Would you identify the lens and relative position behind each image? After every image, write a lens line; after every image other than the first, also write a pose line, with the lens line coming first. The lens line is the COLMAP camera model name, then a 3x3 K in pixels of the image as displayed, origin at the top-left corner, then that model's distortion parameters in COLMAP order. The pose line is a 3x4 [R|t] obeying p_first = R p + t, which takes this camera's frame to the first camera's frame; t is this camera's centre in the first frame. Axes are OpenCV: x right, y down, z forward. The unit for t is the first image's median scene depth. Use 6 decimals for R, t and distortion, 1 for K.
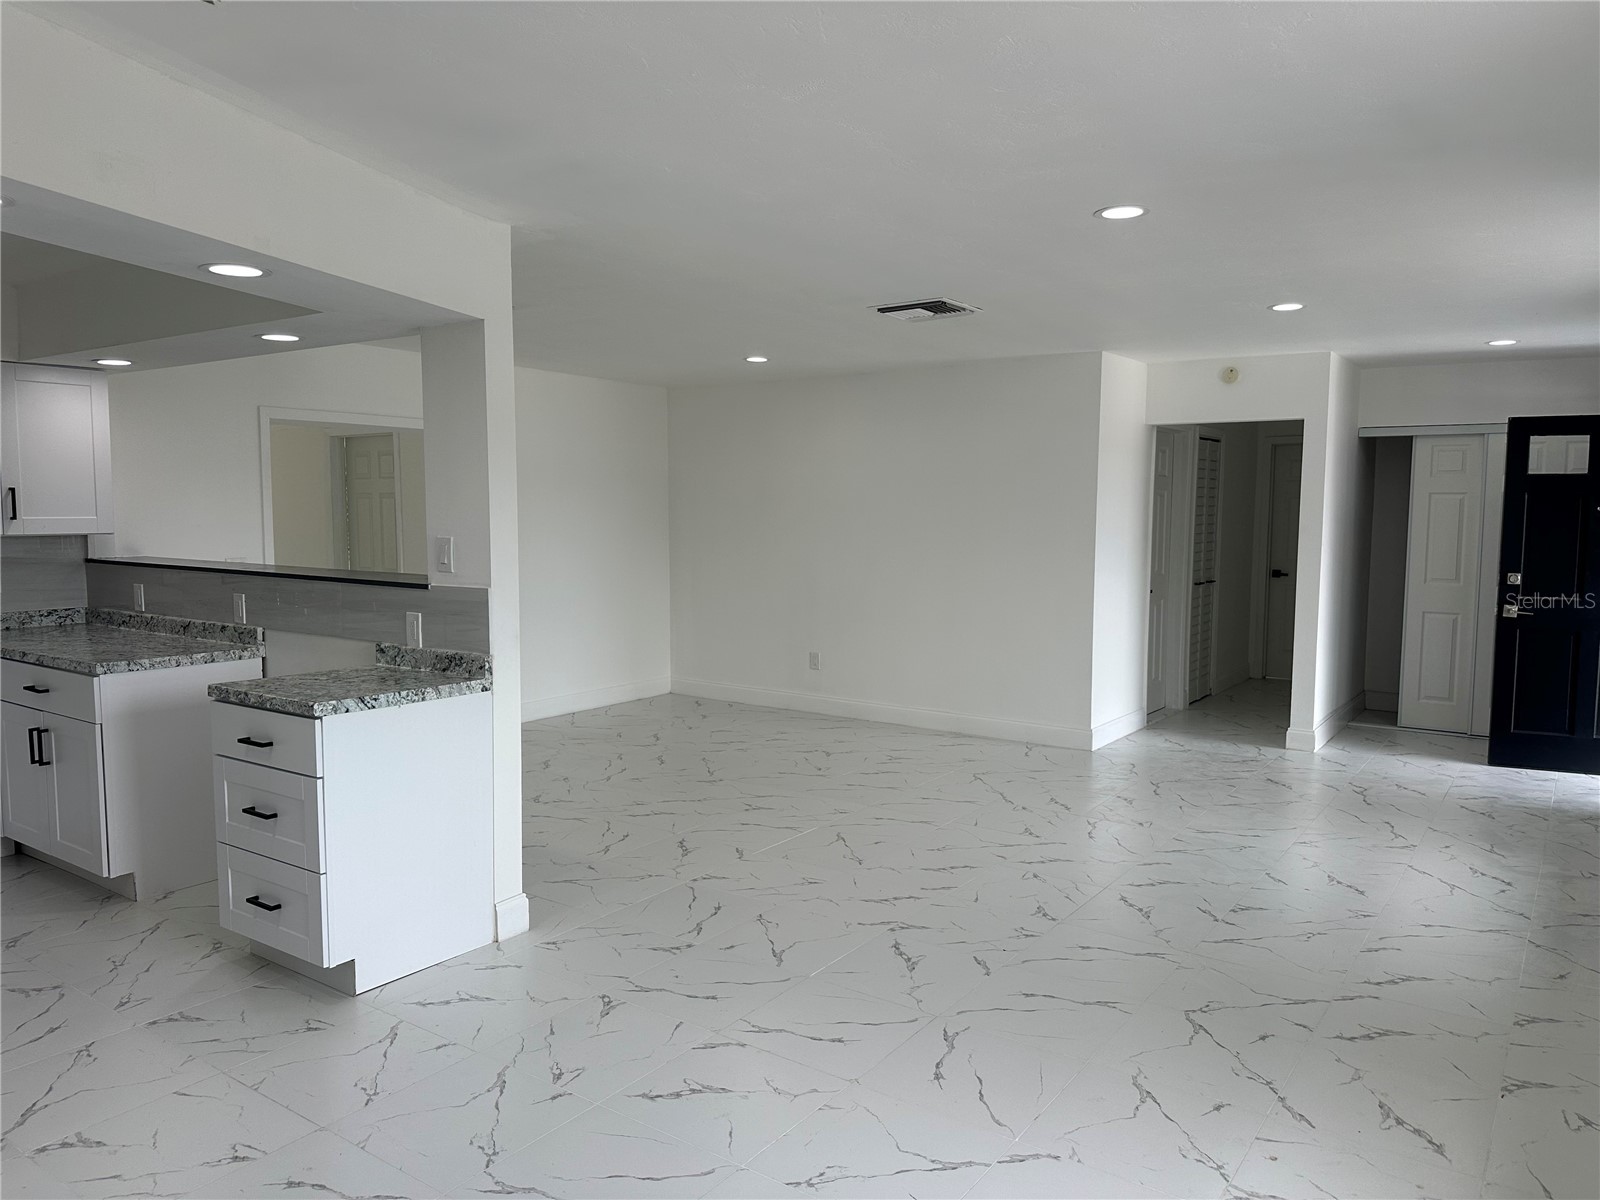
lens RADIAL K [[1117.0, 0, 807.6], [0, 1117.0, 598.3], [0, 0, 1]] dist [0.064320, -0.072038]
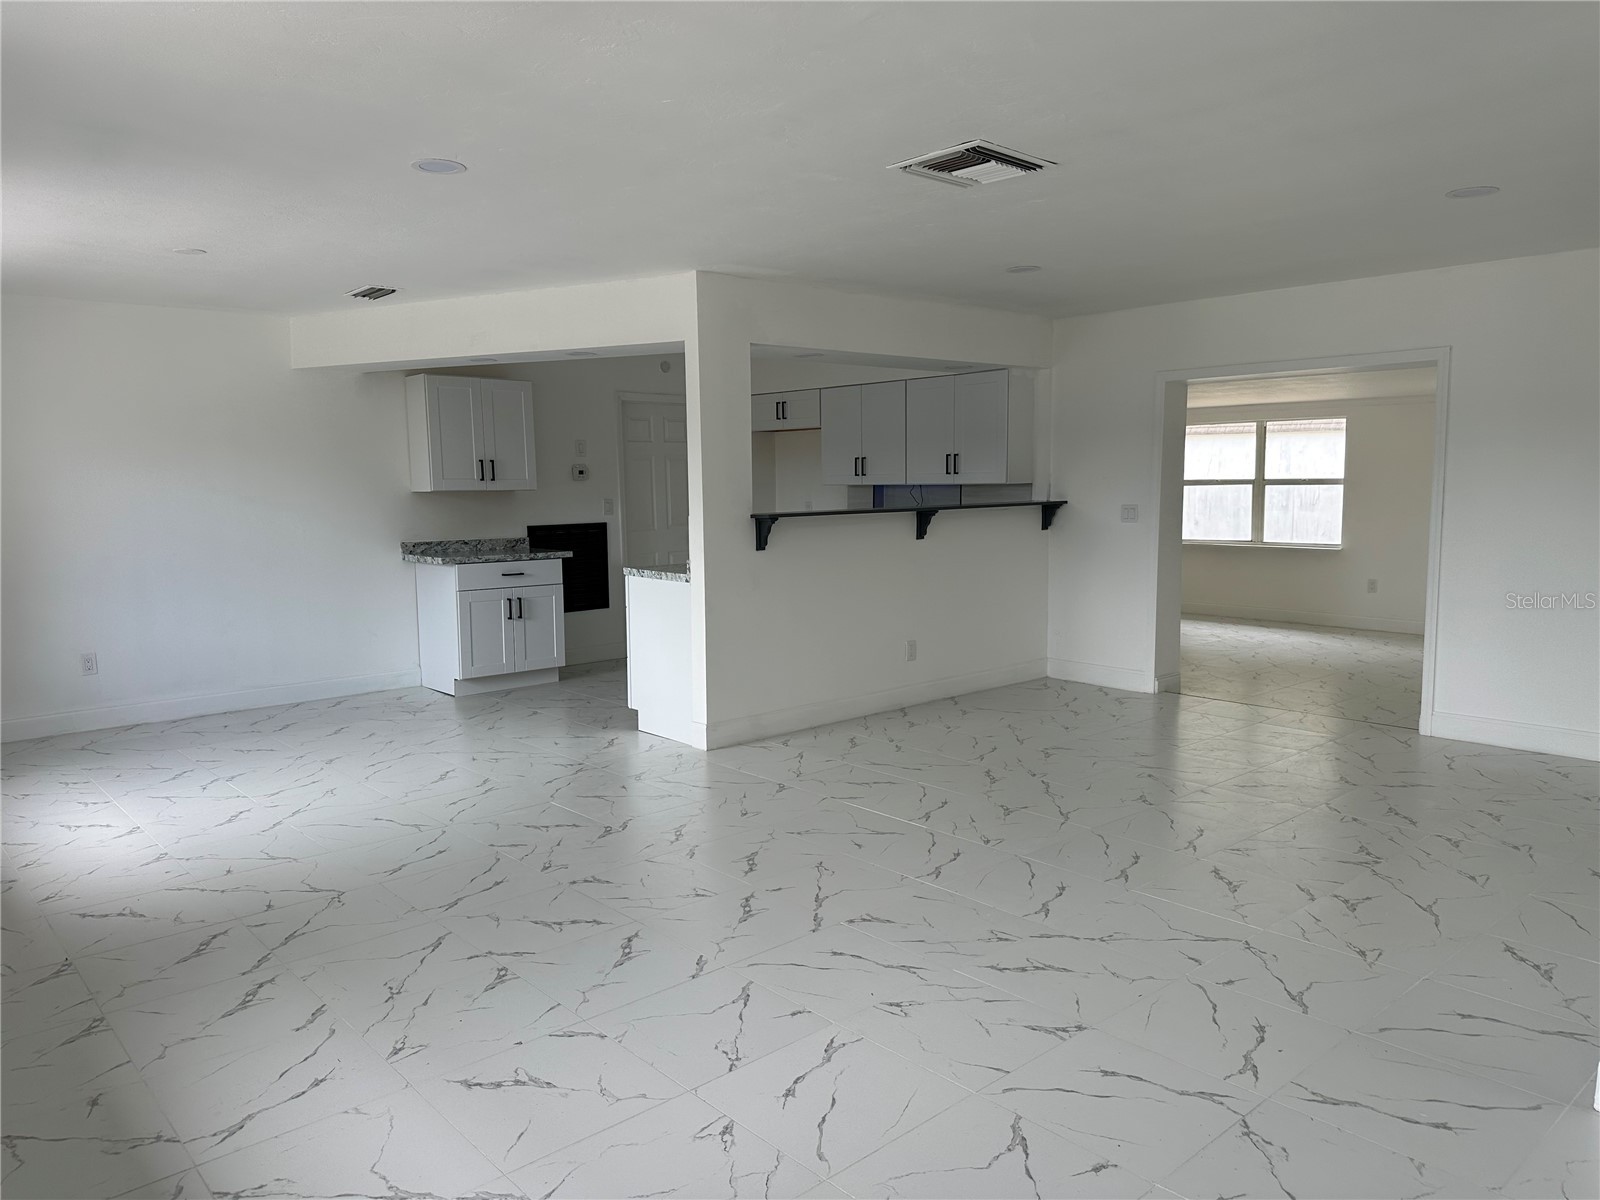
lens RADIAL K [[1117.0, 0, 805.1], [0, 1117.0, 595.2], [0, 0, 1]] dist [0.064320, -0.072038]
pose [[-0.223953, 0.100156, -0.969440, 1.157047], [-0.069865, 0.990497, 0.118471, -0.091585], [0.972093, 0.094262, -0.214827, 1.473786]]
